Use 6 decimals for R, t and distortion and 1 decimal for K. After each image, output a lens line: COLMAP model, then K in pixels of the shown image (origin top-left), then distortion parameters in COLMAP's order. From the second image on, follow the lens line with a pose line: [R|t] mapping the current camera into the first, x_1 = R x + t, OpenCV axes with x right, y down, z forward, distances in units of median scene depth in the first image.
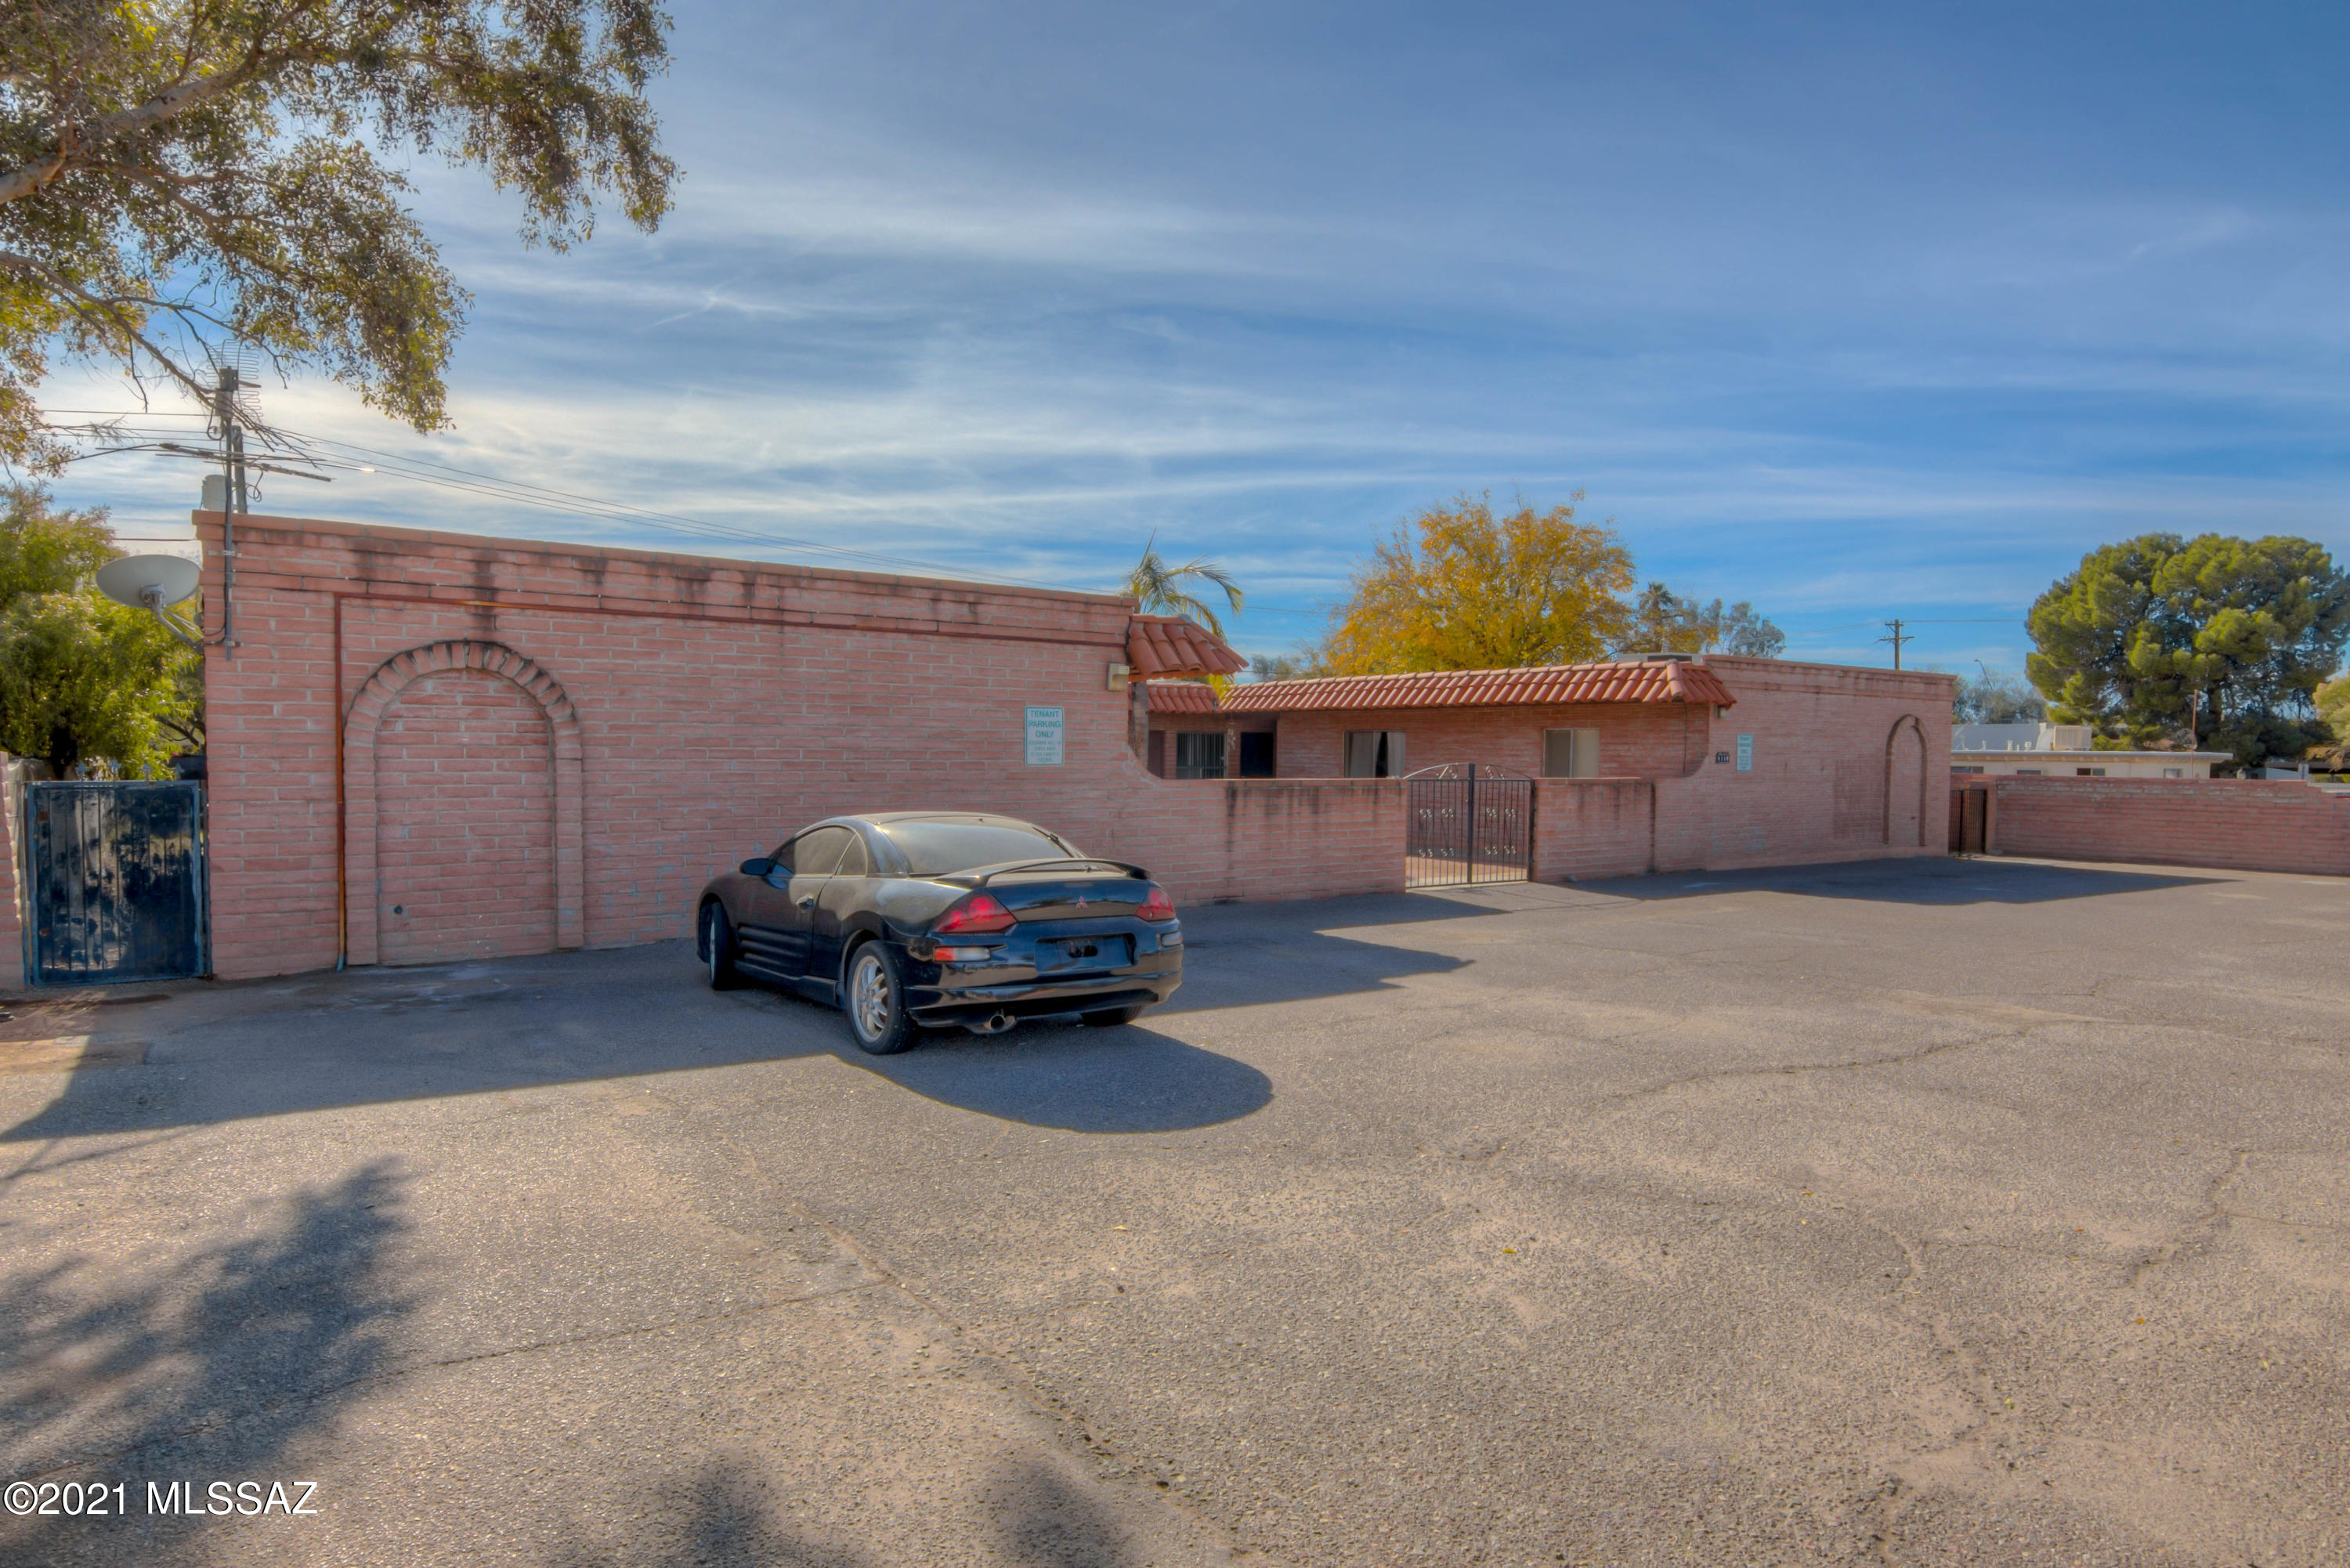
lens RADIAL K [[1299.0, 0, 1175.0], [0, 1299.0, 784.0], [0, 0, 1]] dist [-0.000729, -0.000455]
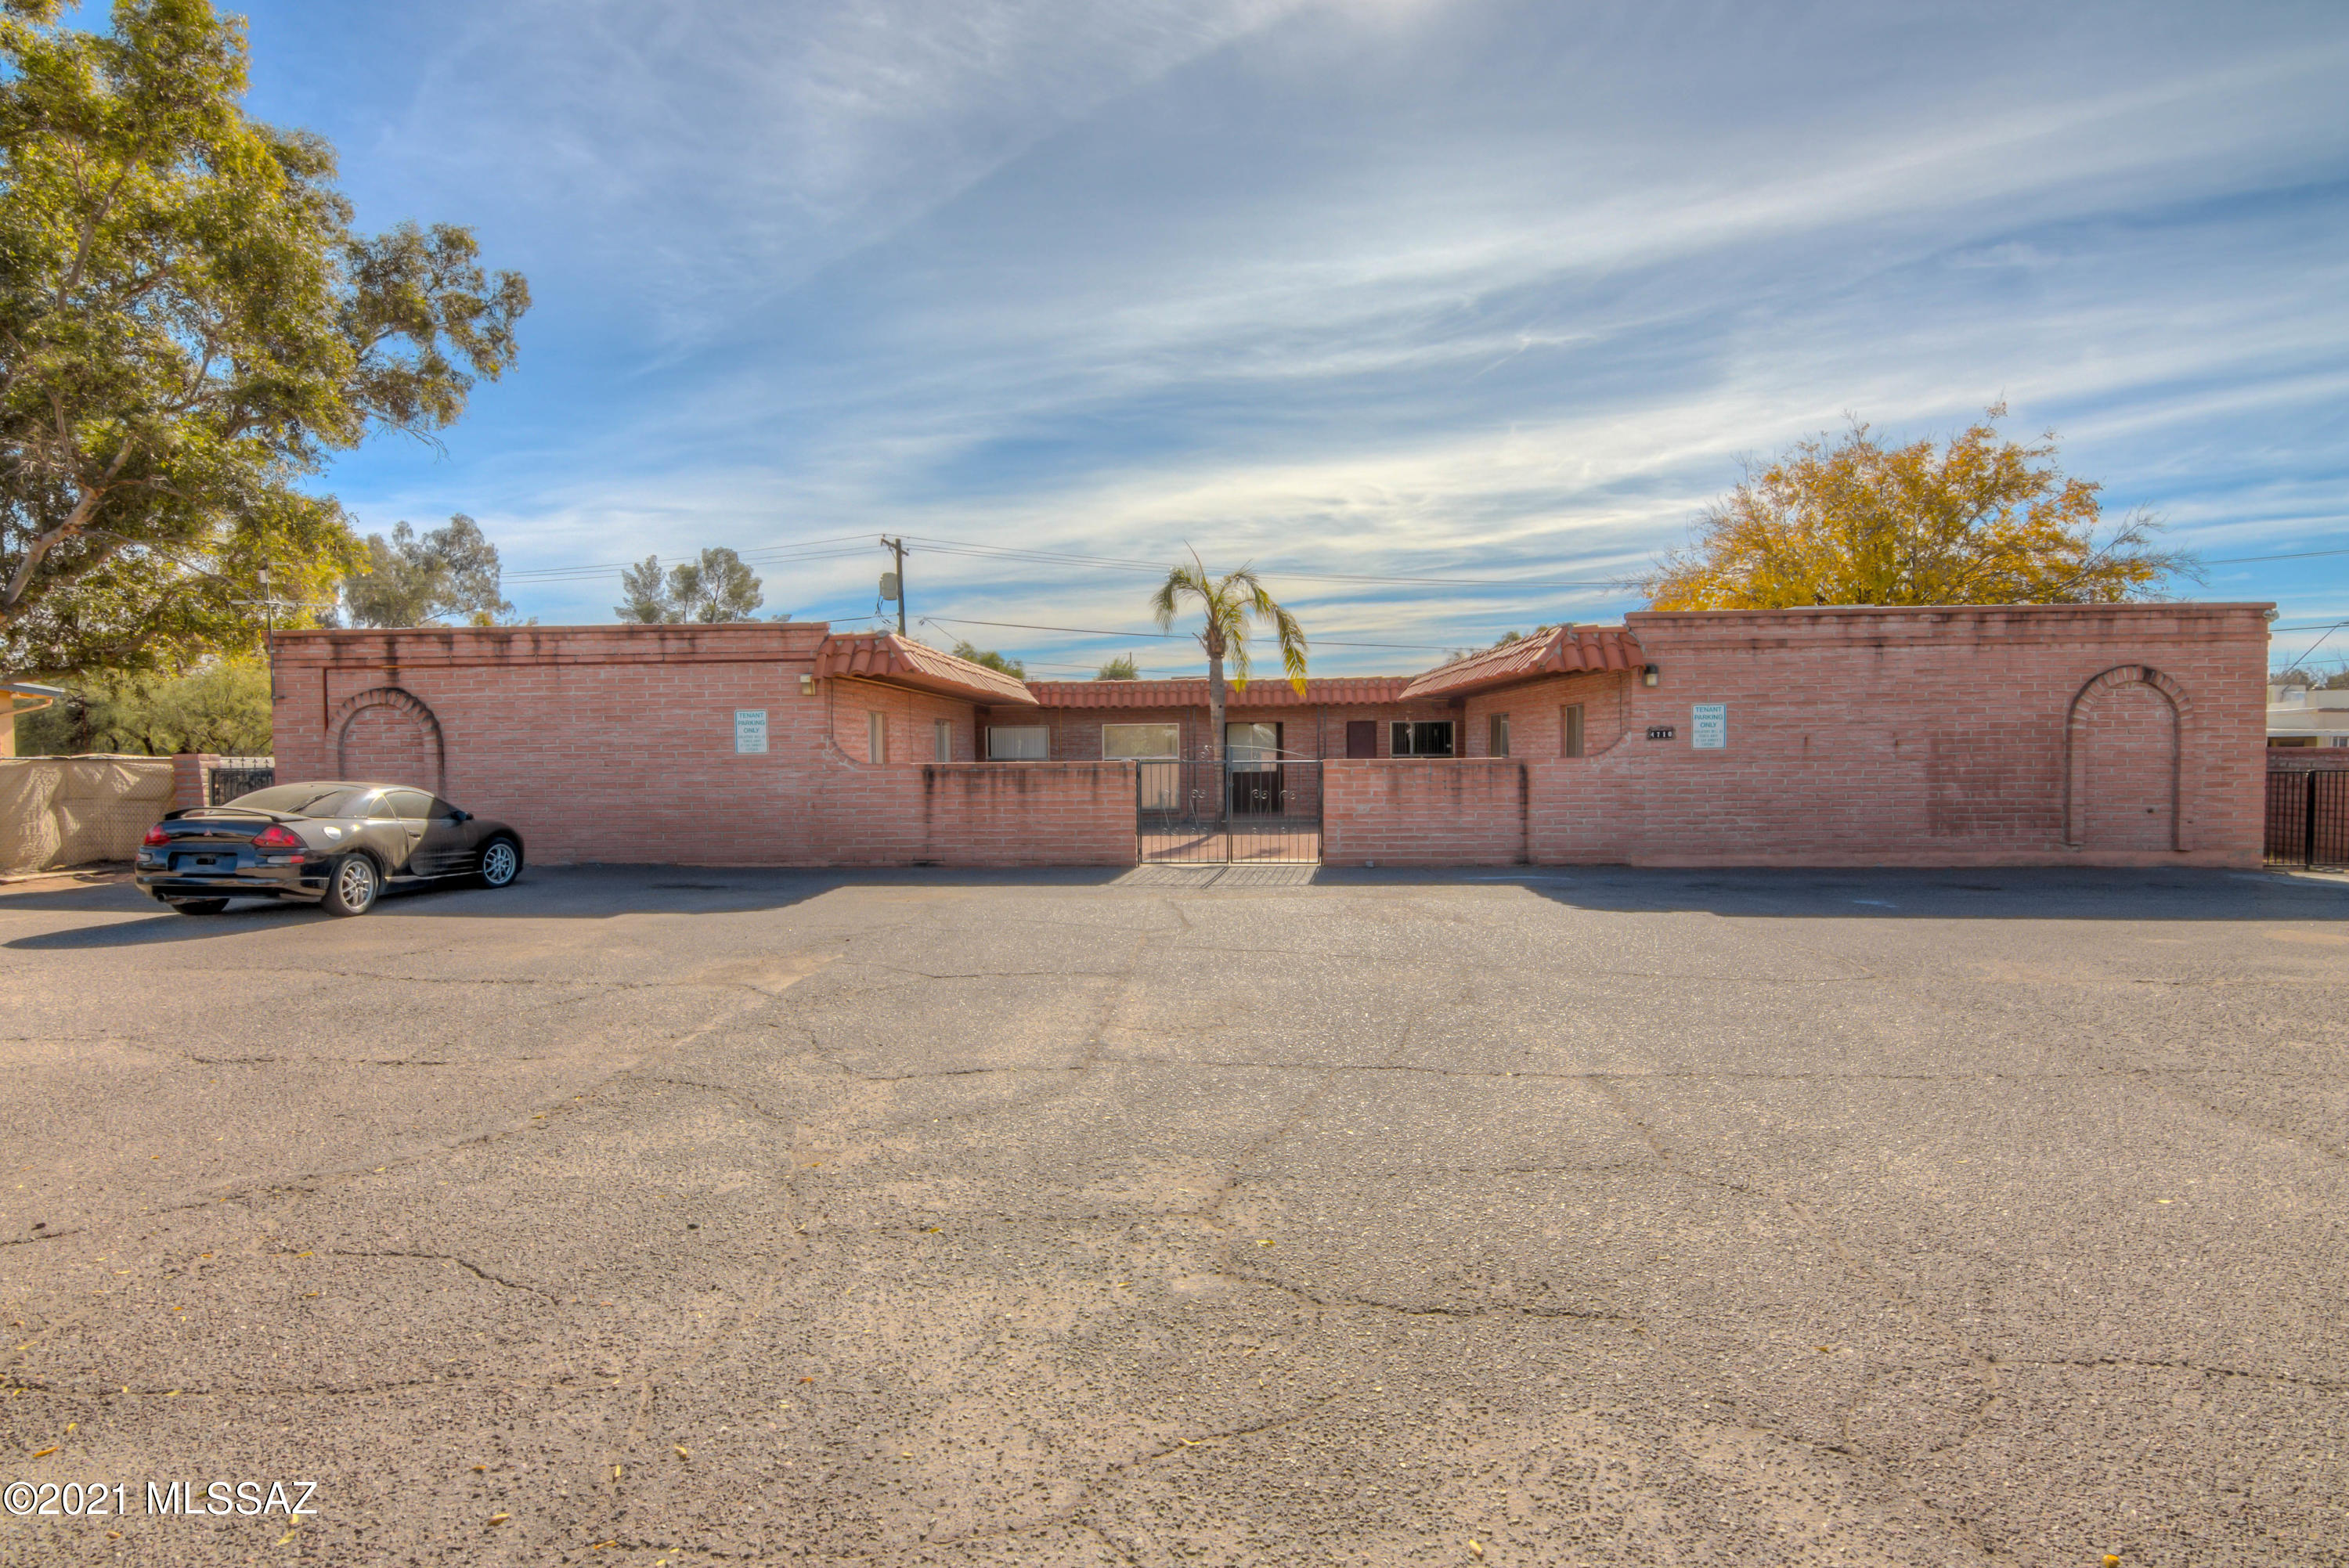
lens RADIAL K [[1212.1, 0, 1166.6], [0, 1212.1, 790.5], [0, 0, 1]] dist [0.000055, -0.012258]
pose [[0.783663, 0.000660, -0.621185, 0.896055], [0.002660, 0.999987, 0.004418, 0.017097], [0.621180, -0.005115, 0.783651, 0.248546]]
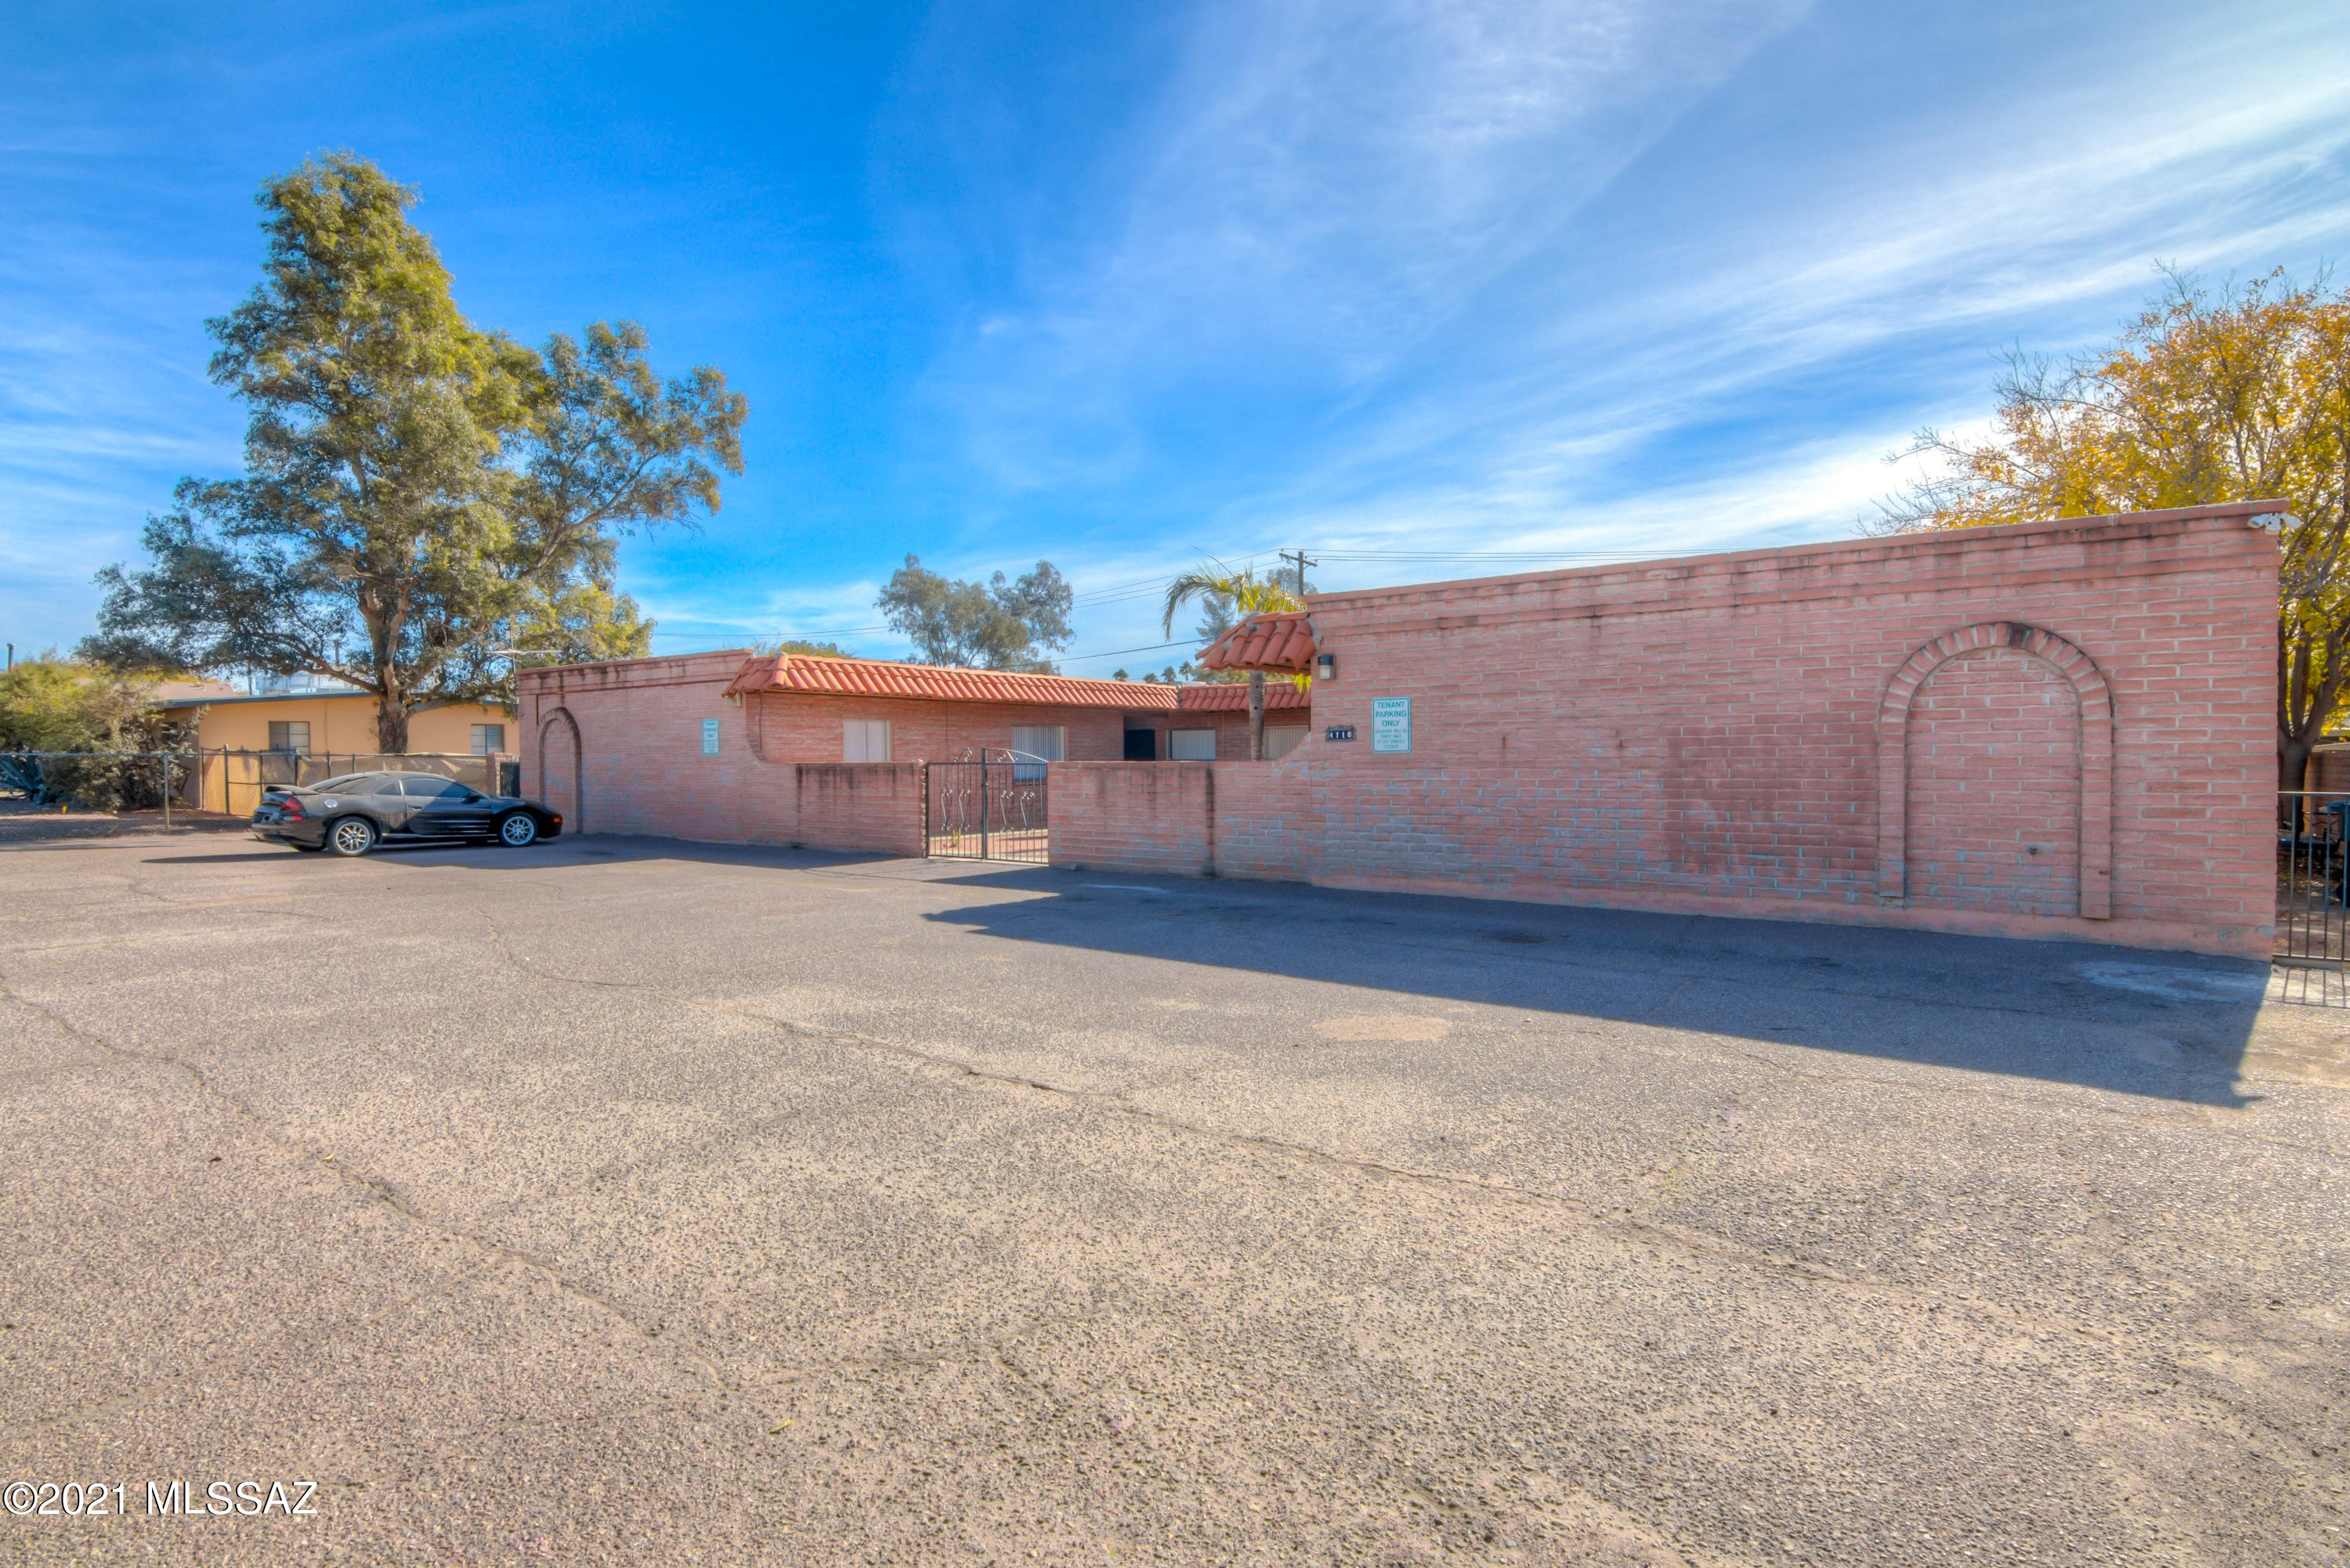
lens RADIAL K [[1162.4, 0, 1174.1], [0, 1162.4, 756.7], [0, 0, 1]] dist [-0.005289, -0.001730]
pose [[0.323283, -0.012115, -0.946225, 1.367295], [-0.013462, 0.999758, -0.017400, 0.007203], [0.946207, 0.018363, 0.323041, 0.954985]]
